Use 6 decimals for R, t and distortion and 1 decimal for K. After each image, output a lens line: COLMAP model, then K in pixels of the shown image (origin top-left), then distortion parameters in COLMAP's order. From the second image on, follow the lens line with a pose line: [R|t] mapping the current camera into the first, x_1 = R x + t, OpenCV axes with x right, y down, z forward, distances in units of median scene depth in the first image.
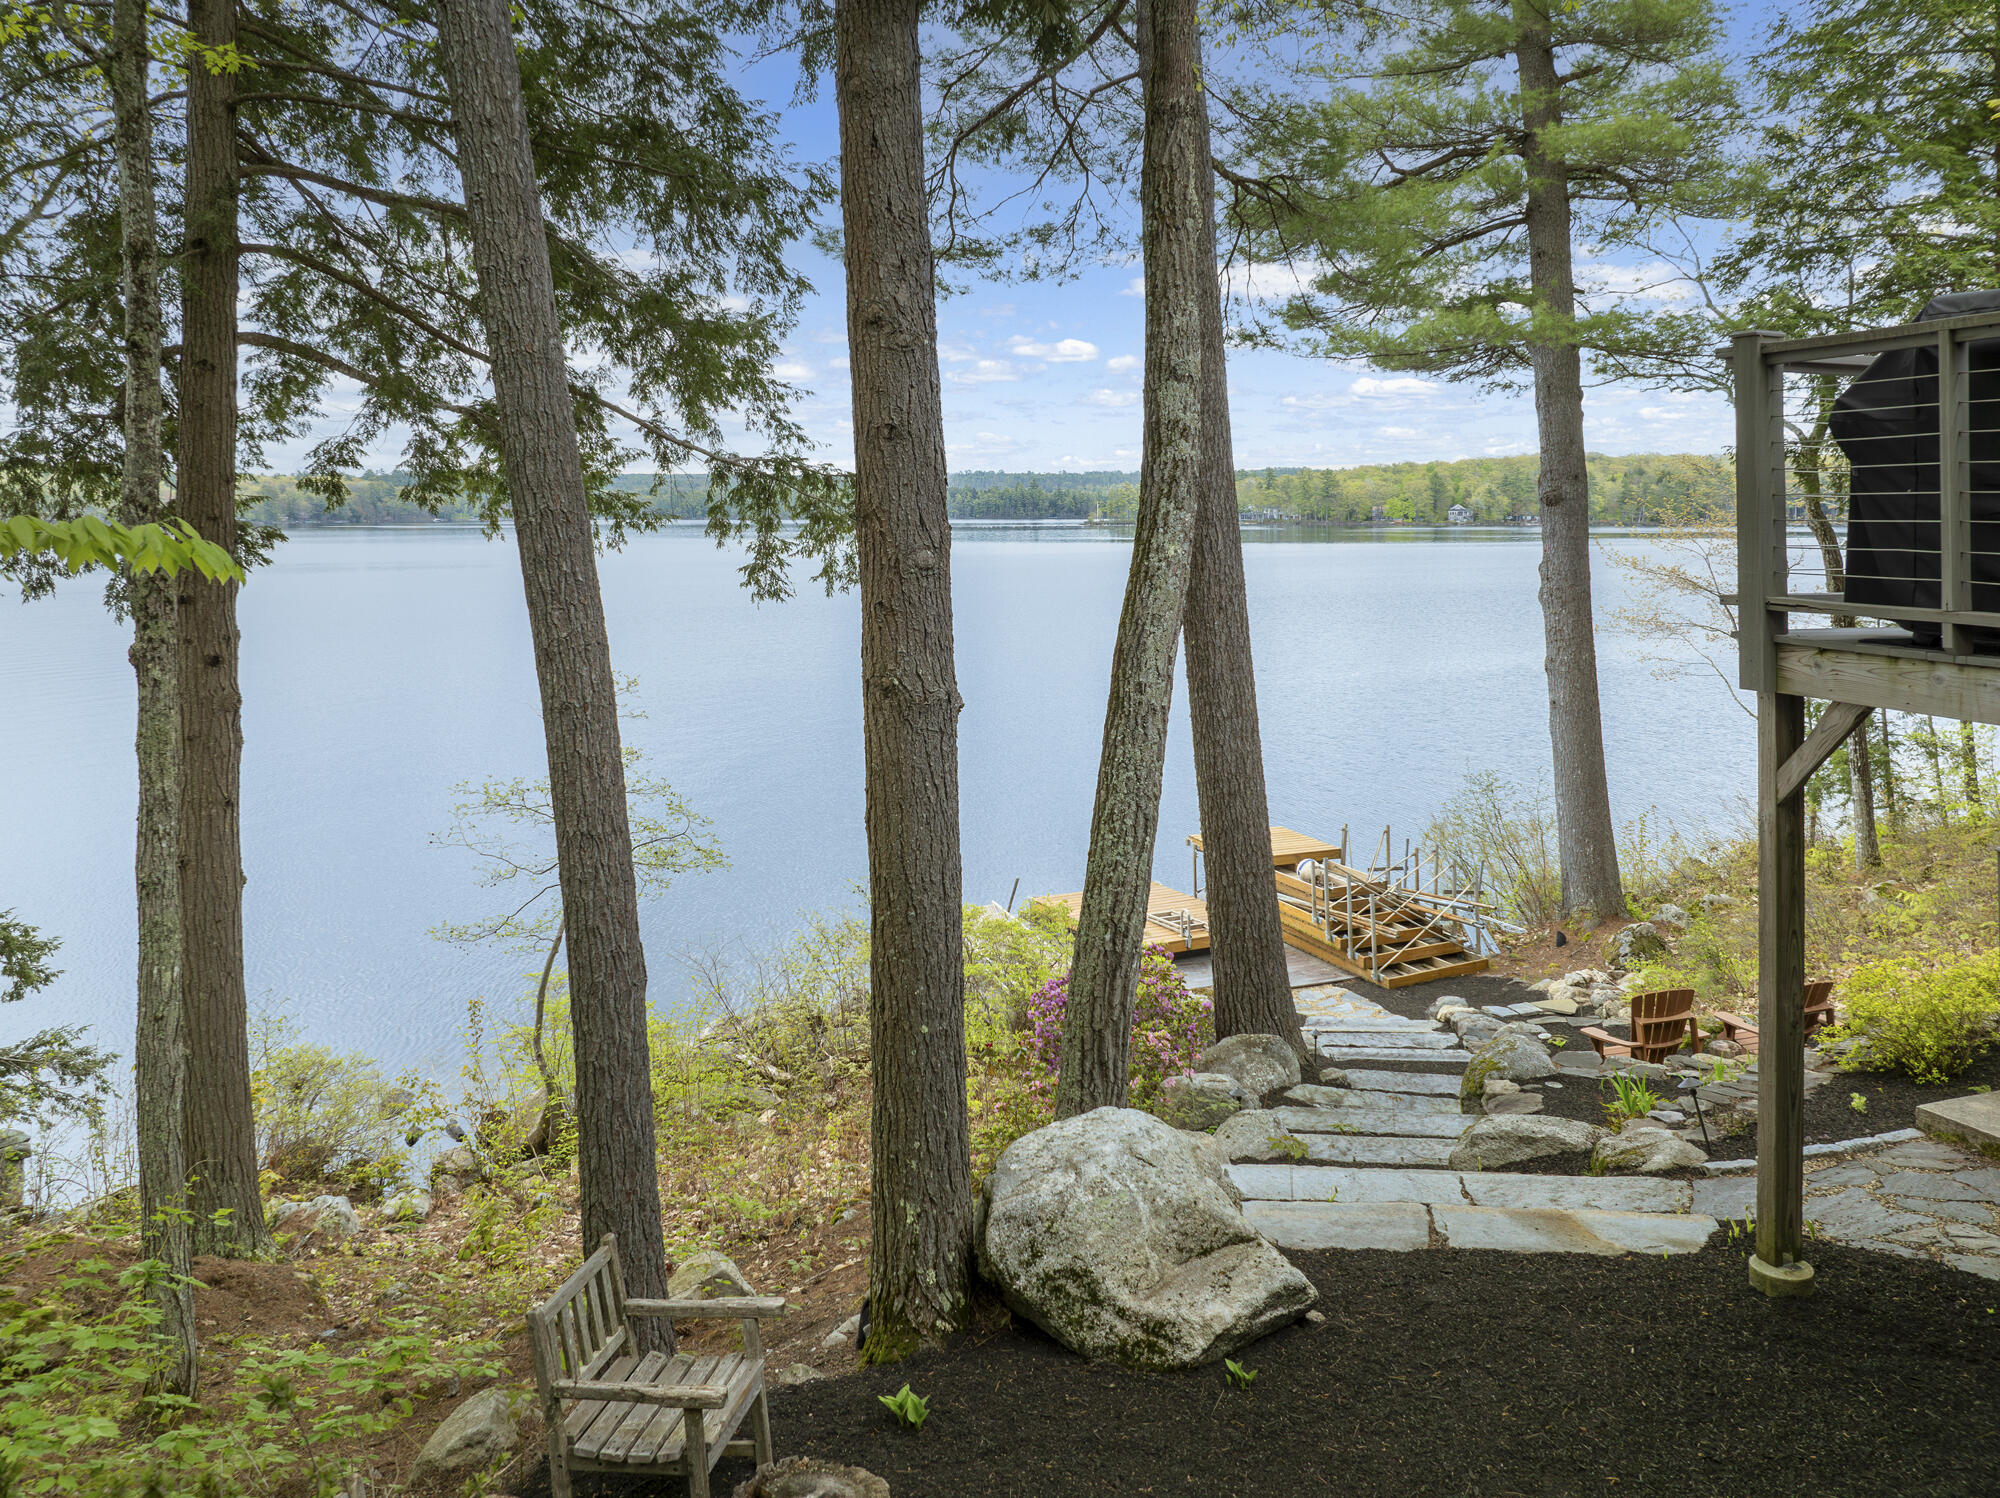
lens RADIAL K [[1448.1, 0, 997.8], [0, 1448.1, 537.4], [0, 0, 1]] dist [-0.025131, 0.000390]
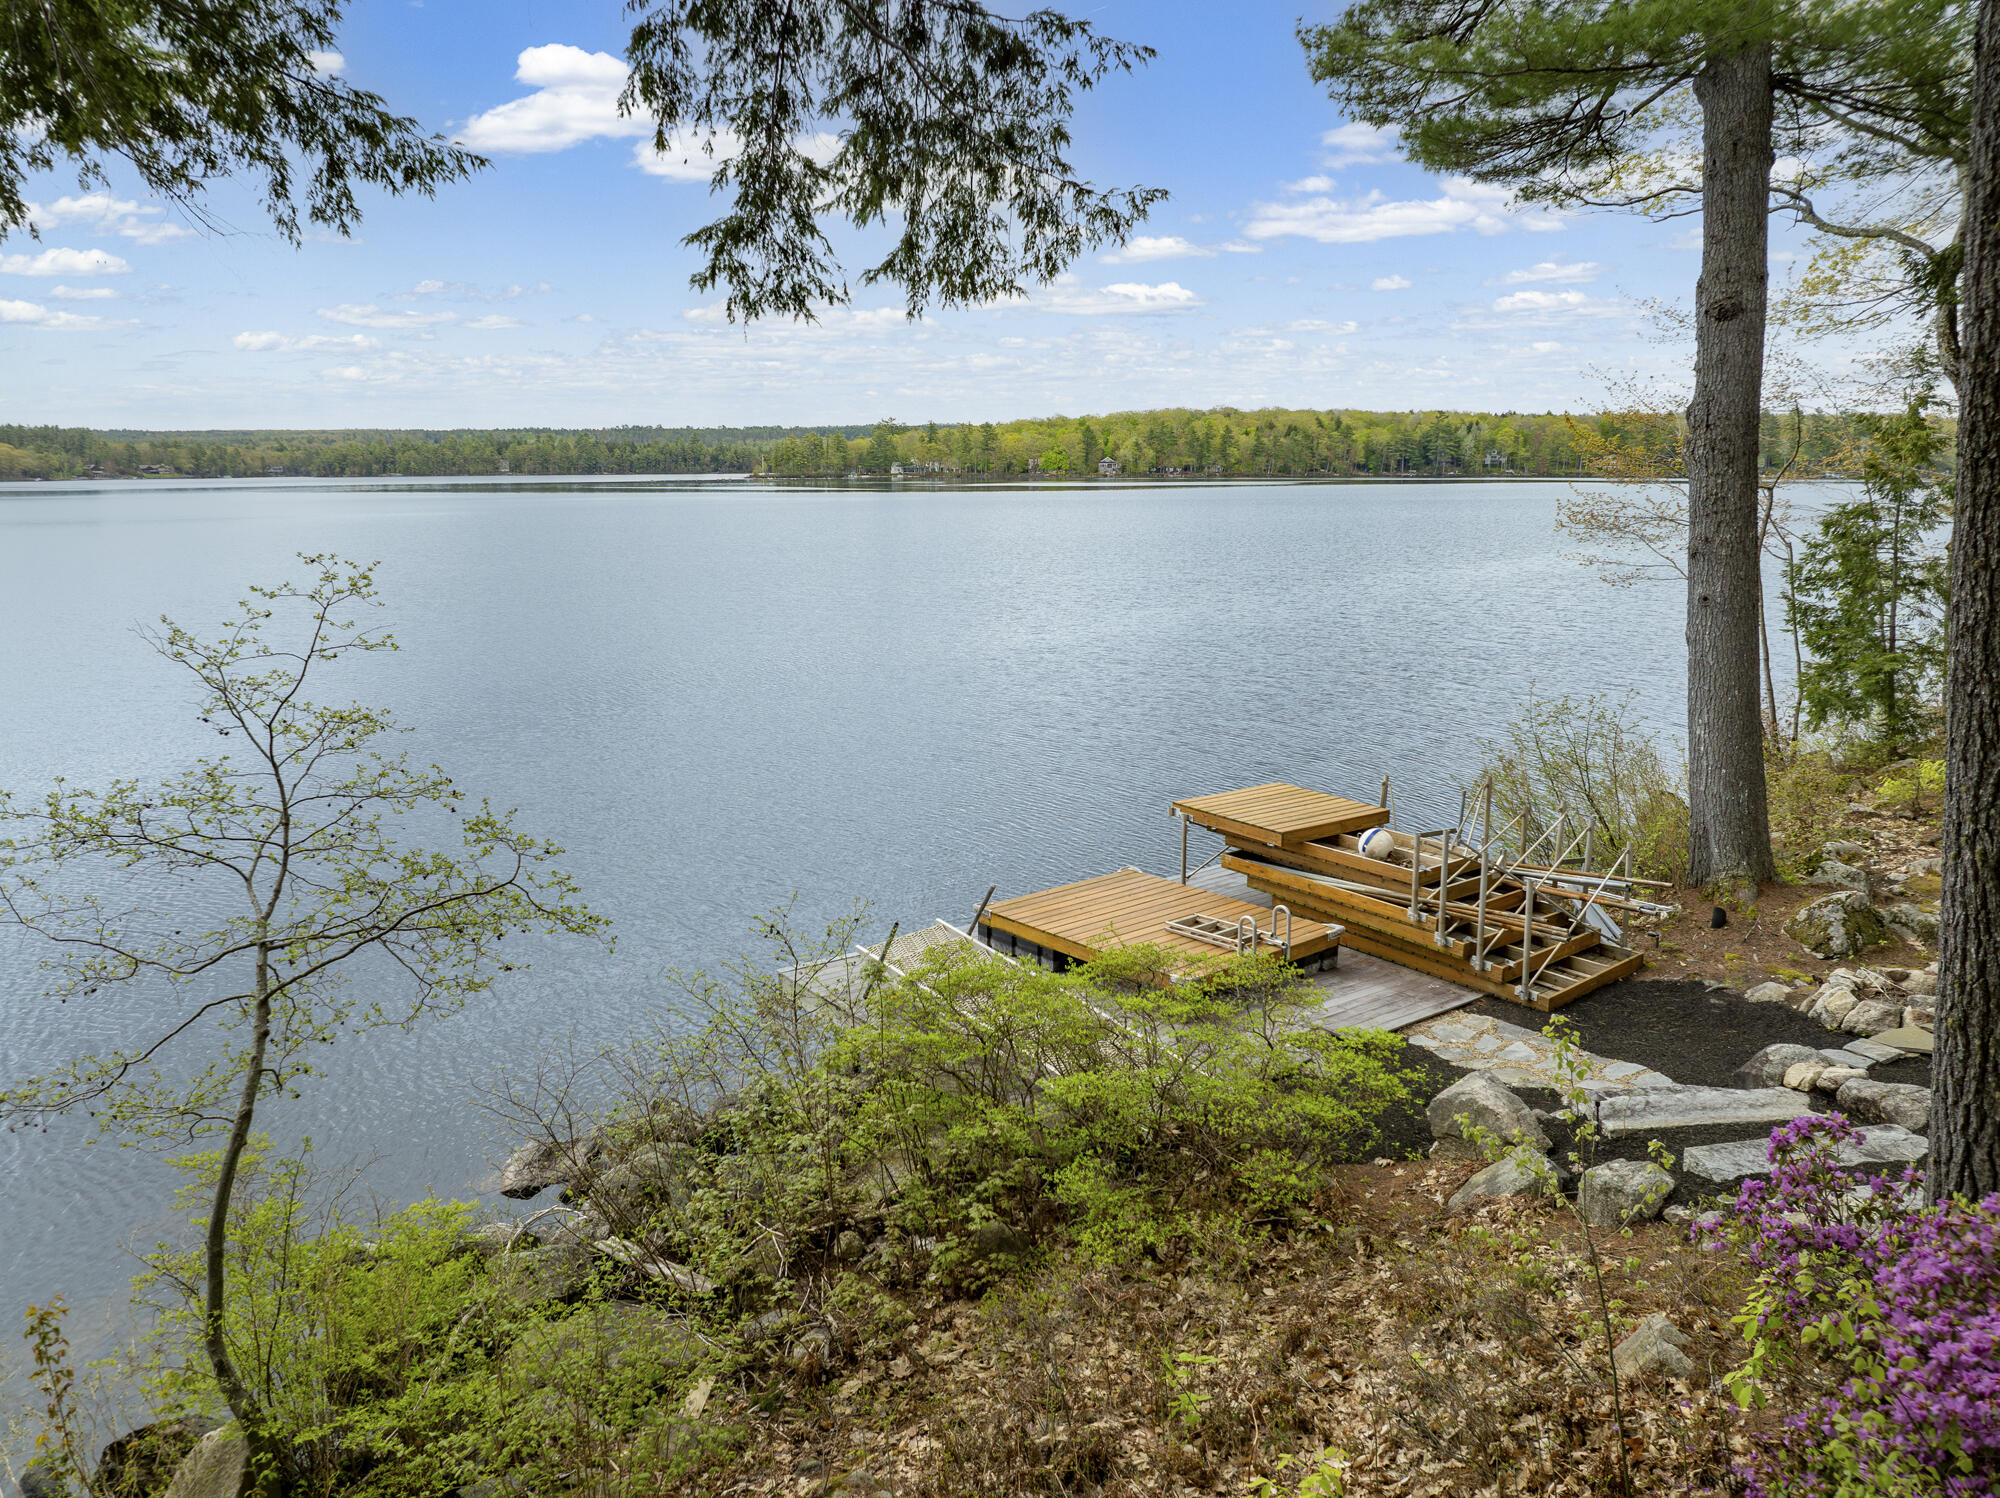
lens RADIAL K [[1372.4, 0, 958.5], [0, 1372.4, 675.2], [0, 0, 1]] dist [-0.034532, -0.002728]
pose [[0.975393, -0.033752, 0.217873, -0.198336], [0.005488, 0.991623, 0.129049, 0.094608], [-0.220404, -0.124677, 0.967408, 0.633382]]
